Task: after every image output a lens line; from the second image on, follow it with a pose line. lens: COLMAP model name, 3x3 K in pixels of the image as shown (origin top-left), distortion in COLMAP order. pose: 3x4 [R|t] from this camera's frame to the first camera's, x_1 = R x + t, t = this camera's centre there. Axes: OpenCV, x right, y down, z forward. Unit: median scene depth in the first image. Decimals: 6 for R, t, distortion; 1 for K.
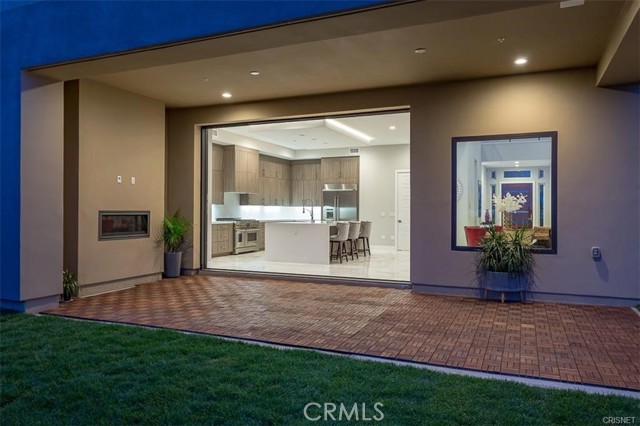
lens RADIAL K [[468.5, 0, 320.0], [0, 468.5, 213.0], [0, 0, 1]] dist [-0.003197, -0.000501]
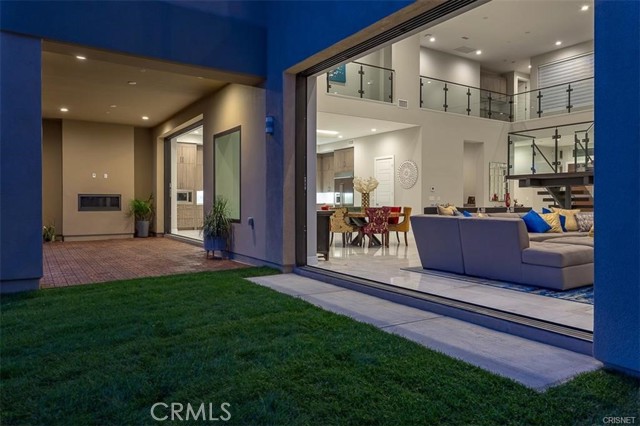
lens RADIAL K [[446.0, 0, 320.0], [0, 446.0, 213.0], [0, 0, 1]] dist [0.000744, 0.000767]
pose [[0.834222, 0.010384, -0.551331, 1.058954], [0.000147, 0.999818, 0.019055, 0.030450], [0.551429, -0.015977, 0.834069, 0.091431]]
